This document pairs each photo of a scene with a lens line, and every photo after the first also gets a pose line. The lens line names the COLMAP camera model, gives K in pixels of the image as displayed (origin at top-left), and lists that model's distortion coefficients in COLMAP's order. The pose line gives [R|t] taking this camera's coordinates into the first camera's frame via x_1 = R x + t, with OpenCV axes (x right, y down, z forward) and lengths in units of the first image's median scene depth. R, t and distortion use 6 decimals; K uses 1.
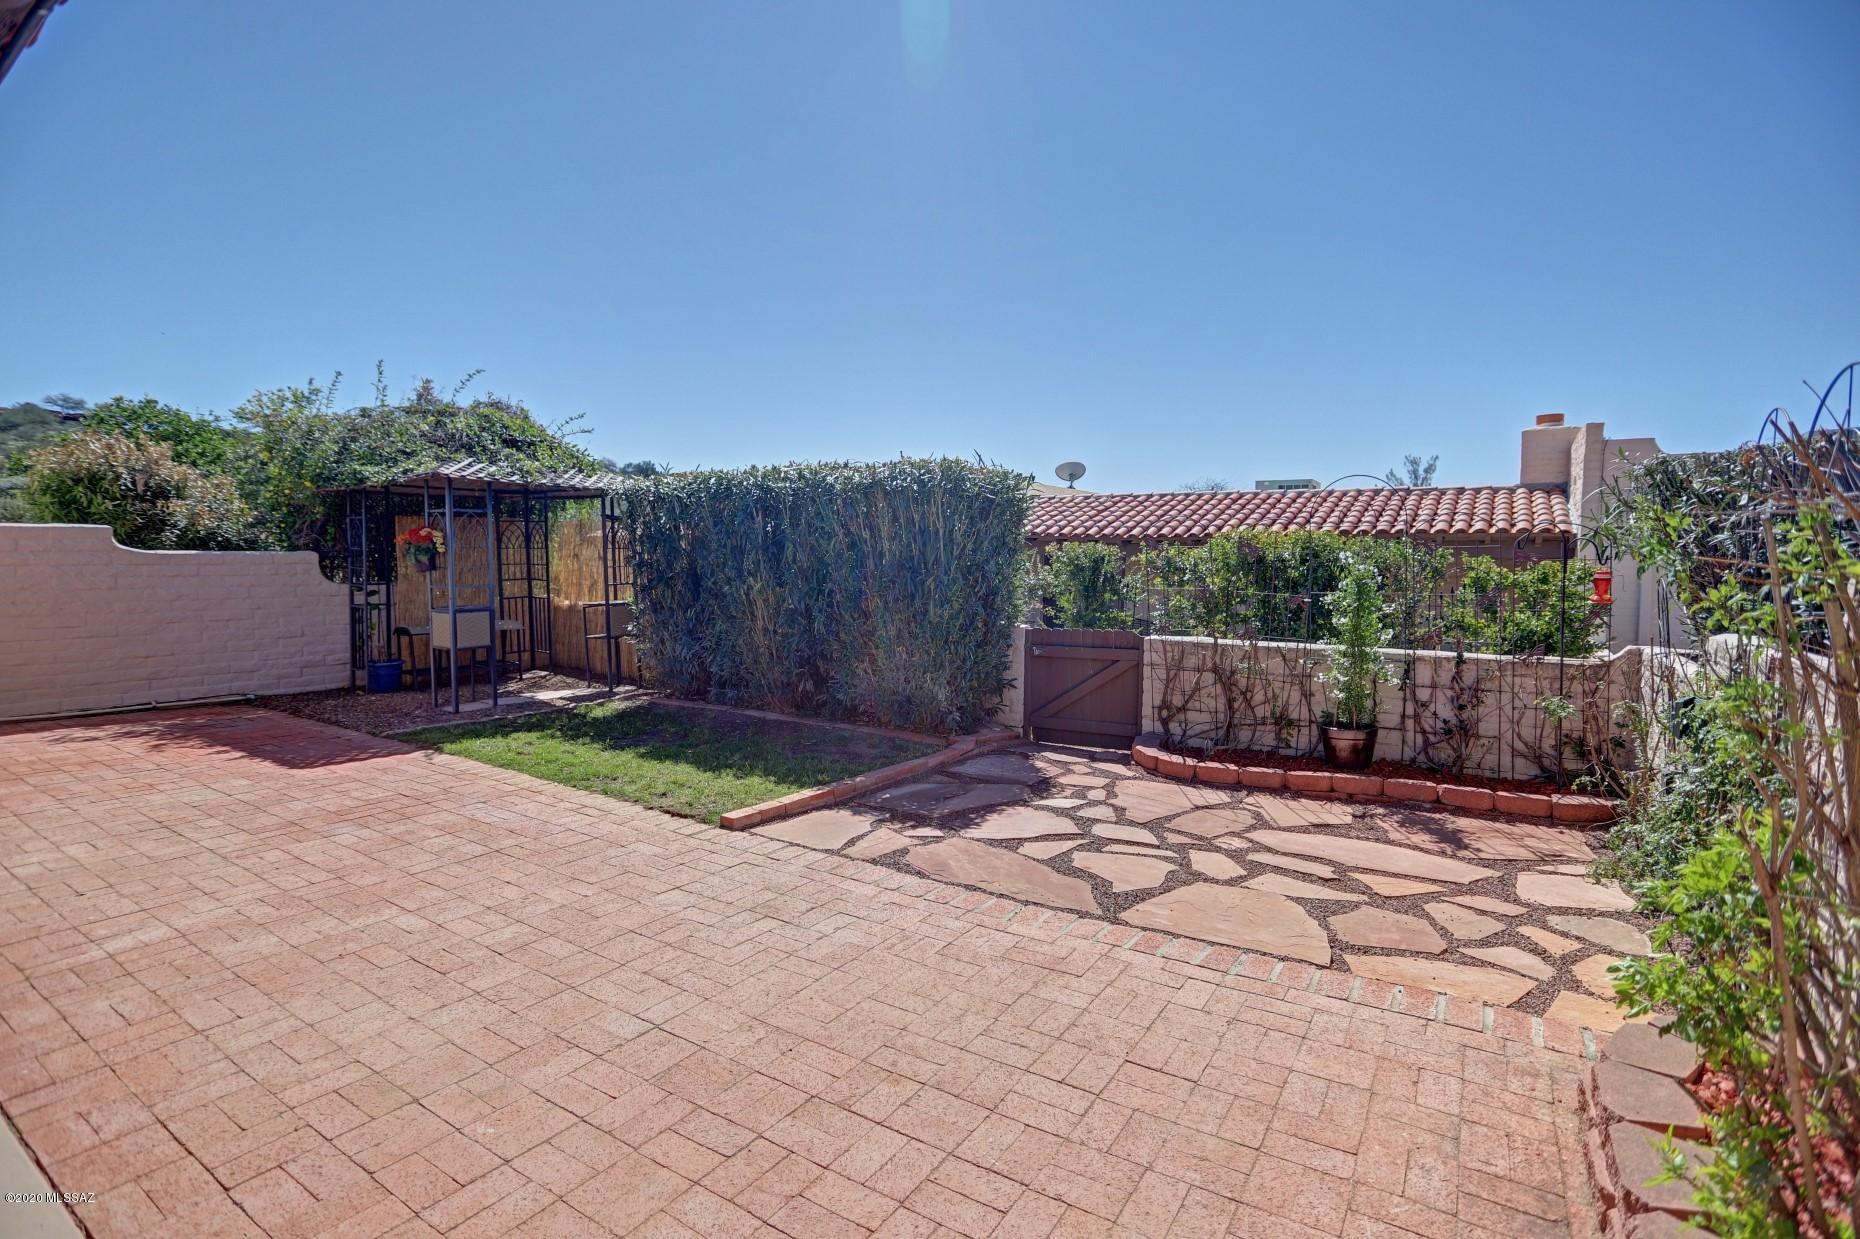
lens RADIAL K [[905.6, 0, 923.0], [0, 905.6, 614.5], [0, 0, 1]] dist [-0.072395, 0.029953]
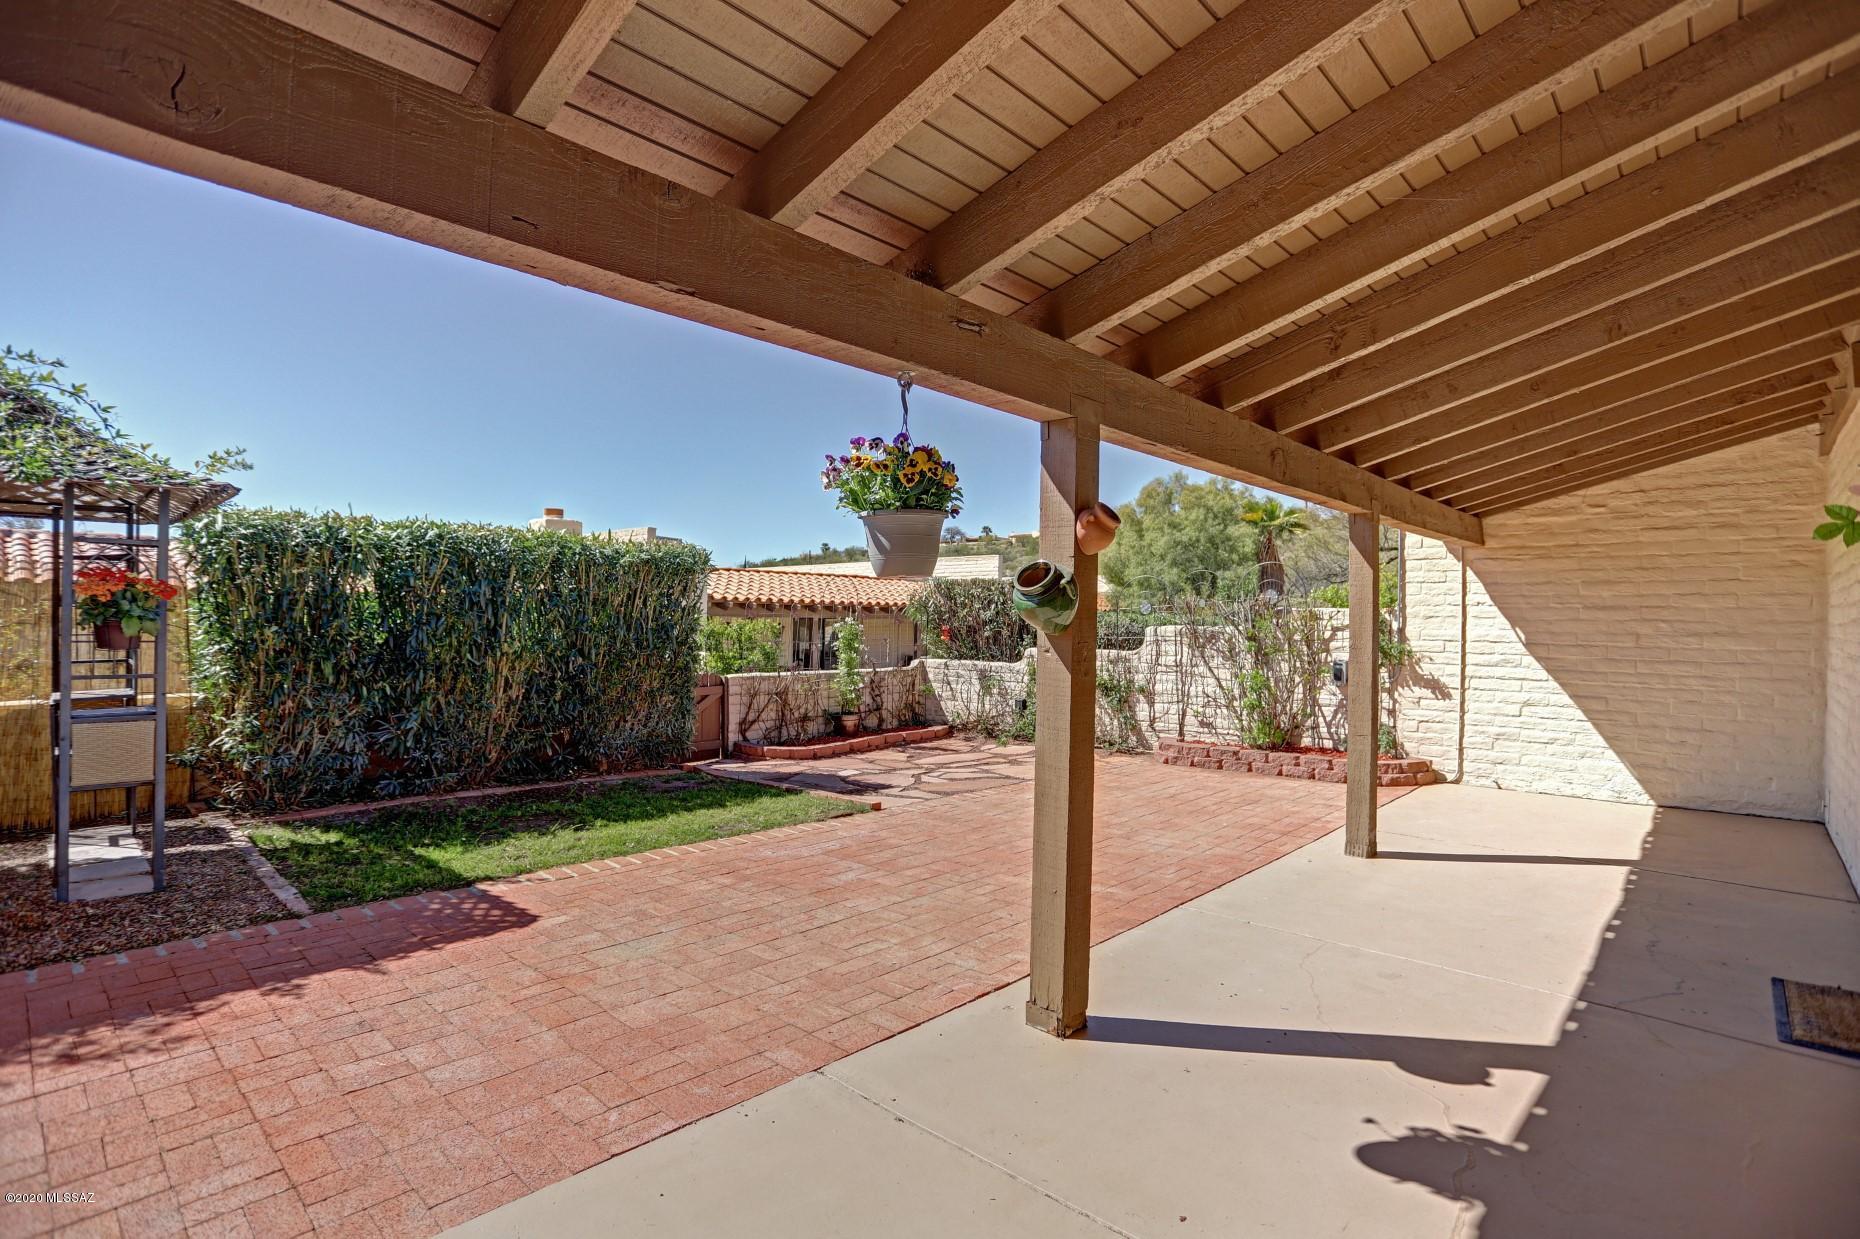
lens RADIAL K [[905.6, 0, 923.0], [0, 905.6, 614.5], [0, 0, 1]] dist [-0.072395, 0.029953]
pose [[0.166371, 0.001742, 0.986062, -1.216757], [0.053632, 0.998502, -0.010813, -0.044239], [-0.984604, 0.054684, 0.166028, 0.491281]]
